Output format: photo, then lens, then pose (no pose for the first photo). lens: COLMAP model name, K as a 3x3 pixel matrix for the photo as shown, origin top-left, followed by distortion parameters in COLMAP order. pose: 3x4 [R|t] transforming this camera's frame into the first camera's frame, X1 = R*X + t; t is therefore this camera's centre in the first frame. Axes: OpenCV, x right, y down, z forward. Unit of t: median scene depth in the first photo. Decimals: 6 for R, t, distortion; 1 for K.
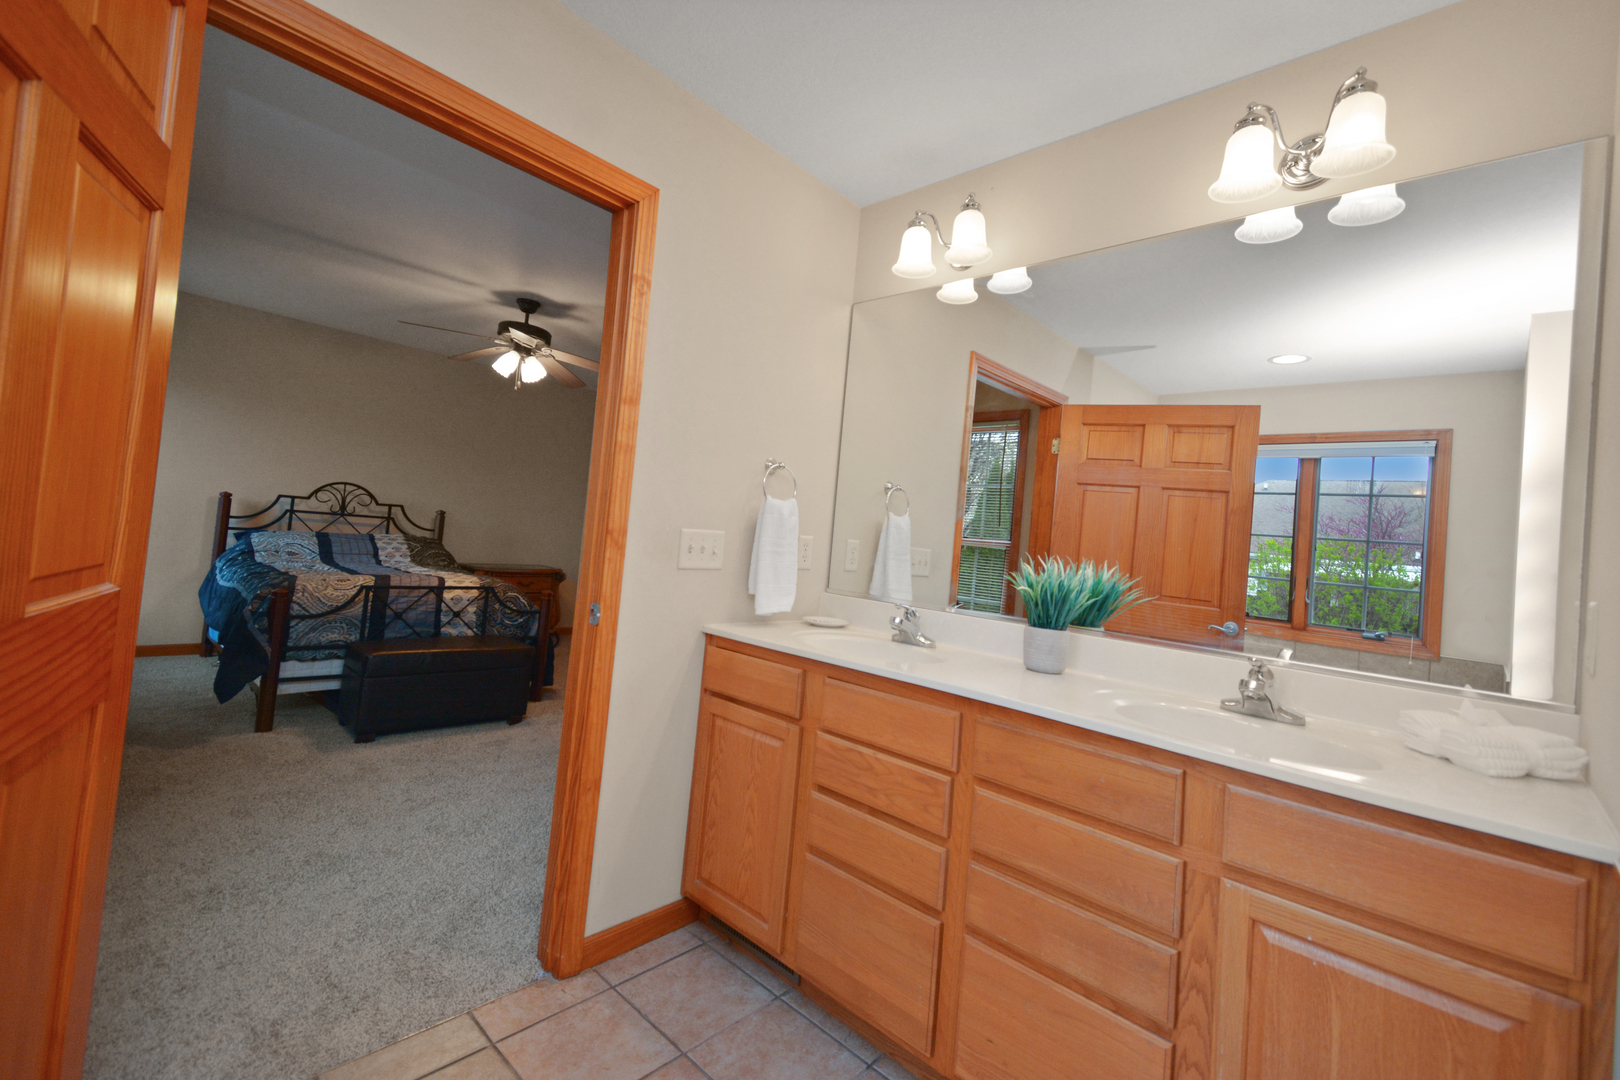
lens RADIAL K [[710.3, 0, 828.0], [0, 710.3, 518.1], [0, 0, 1]] dist [0.061843, -0.022412]
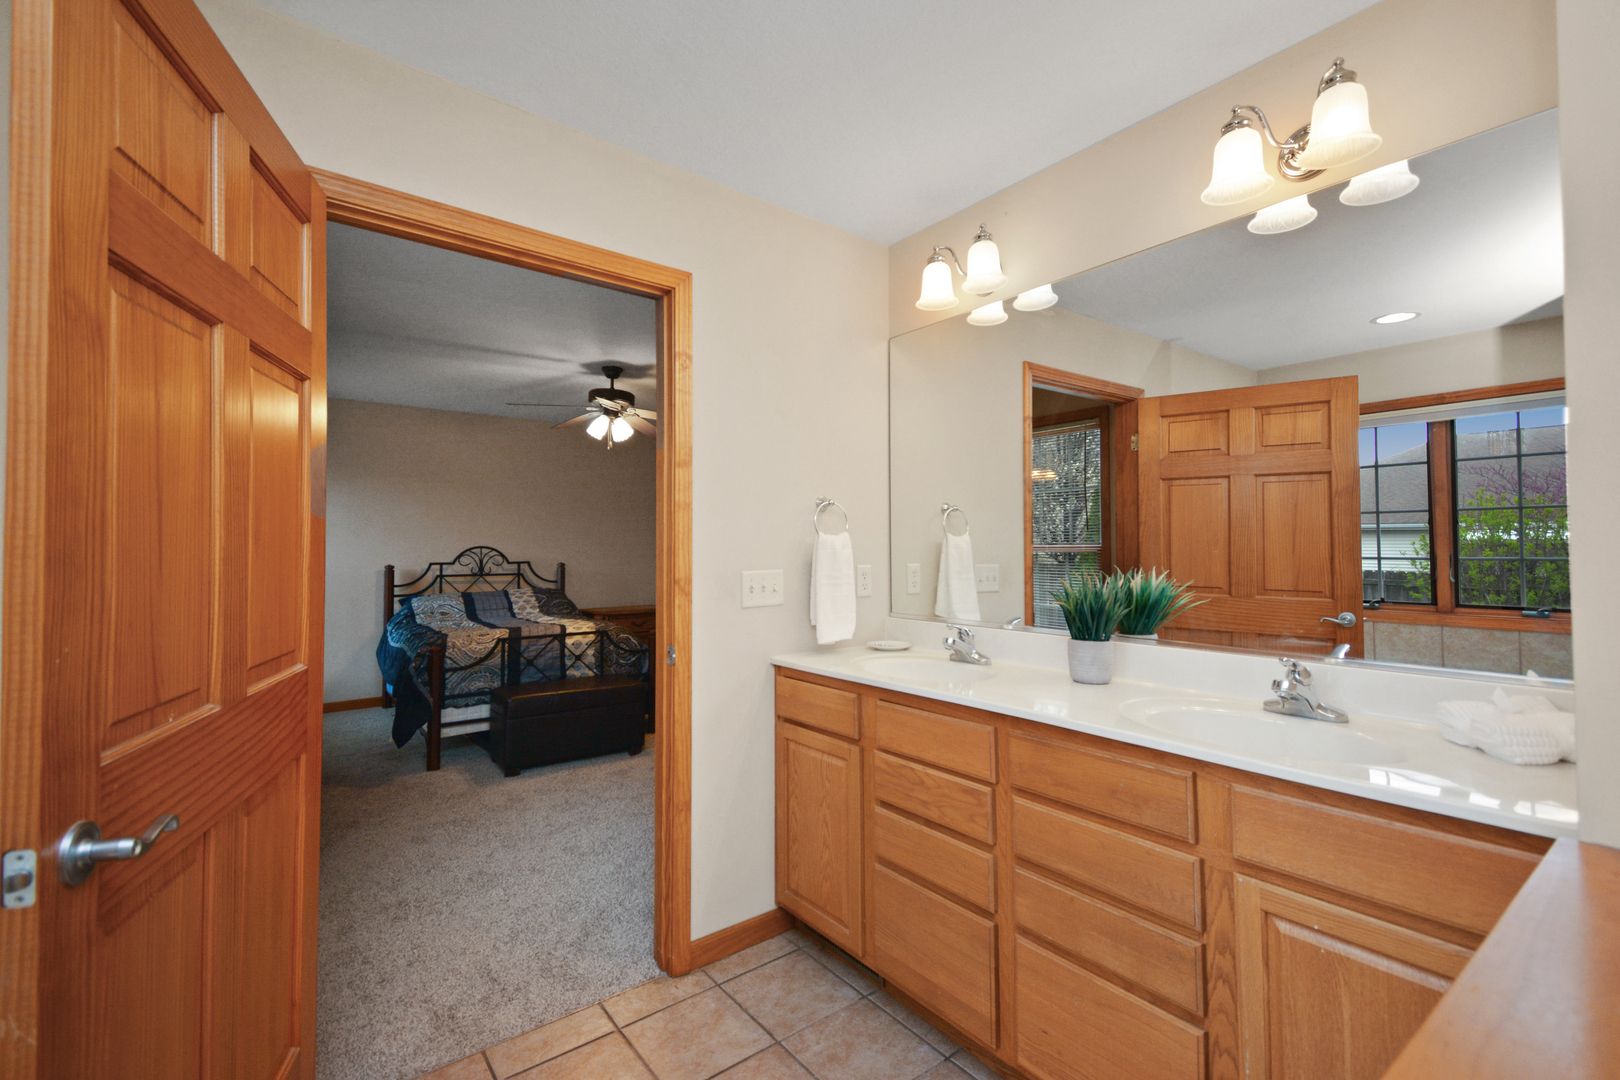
lens RADIAL K [[726.1, 0, 815.7], [0, 726.1, 530.9], [0, 0, 1]] dist [0.059283, -0.025772]
pose [[0.980725, -0.097589, -0.169279, 0.116841], [0.097087, 0.995212, -0.011261, -0.028112], [0.169567, -0.005390, 0.985504, -0.100689]]
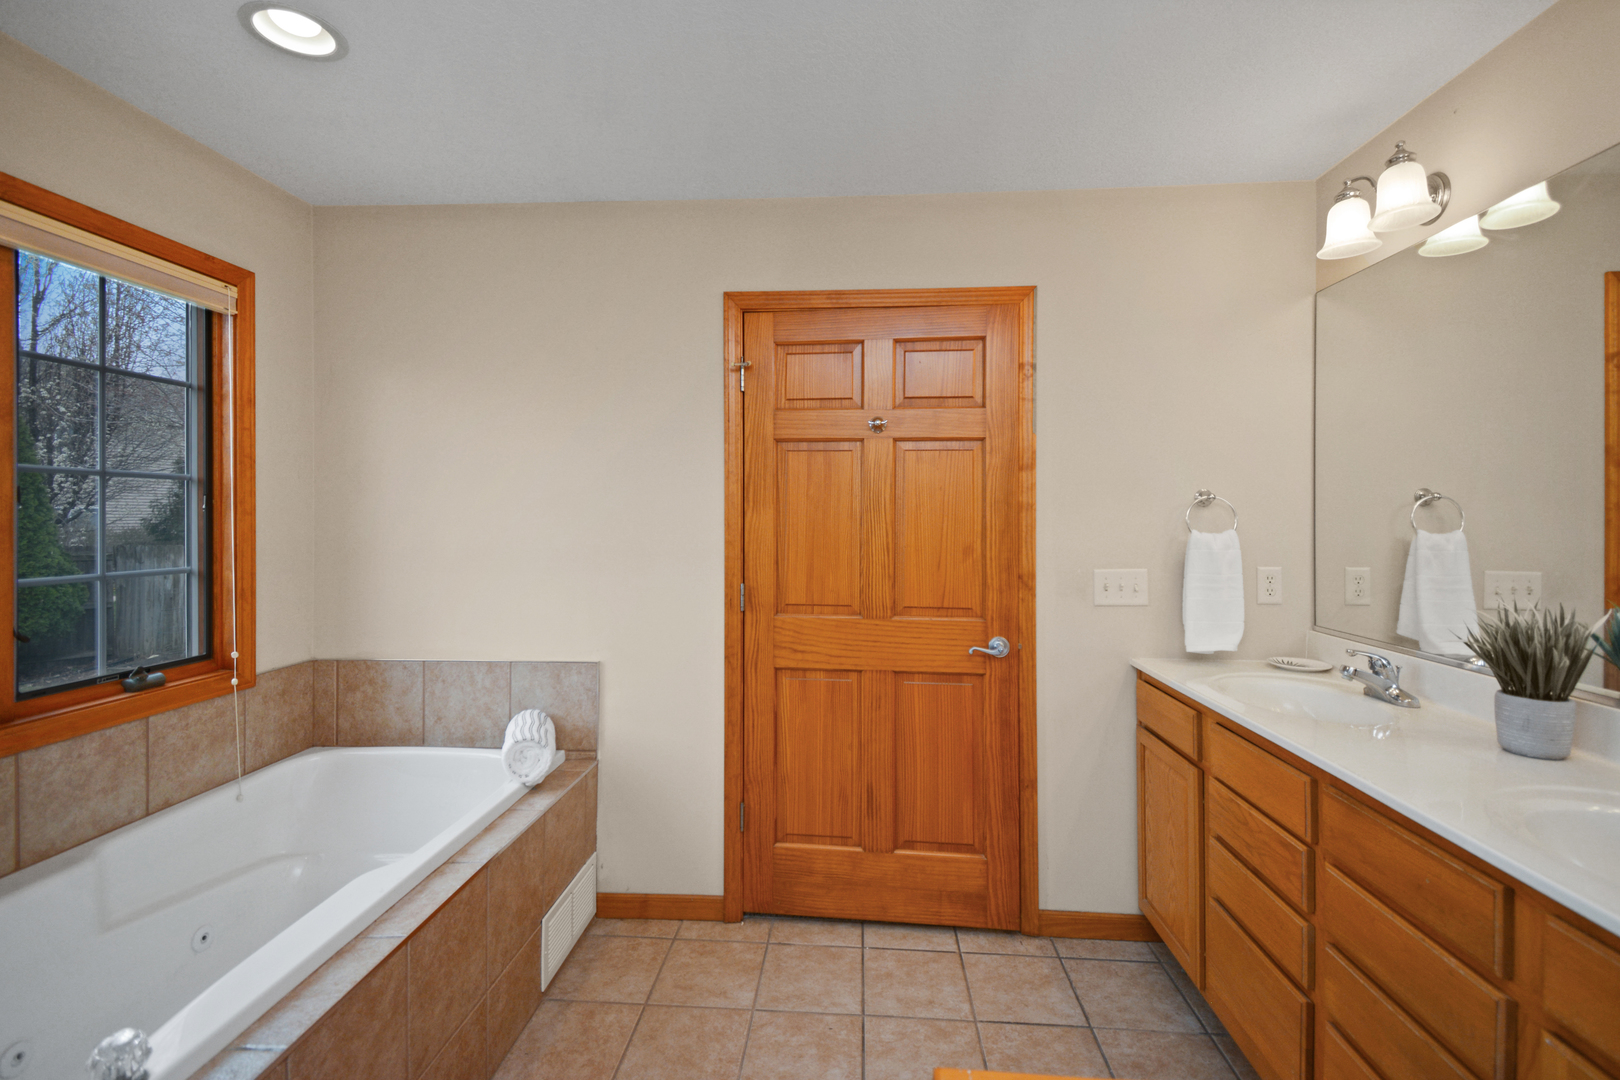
lens RADIAL K [[725.5, 0, 798.2], [0, 725.5, 517.7], [0, 0, 1]] dist [0.057447, -0.032715]
pose [[0.606390, -0.087554, -0.790333, 0.478902], [0.077733, 0.995686, -0.050662, -0.049794], [0.791359, -0.030714, 0.610580, -0.063696]]
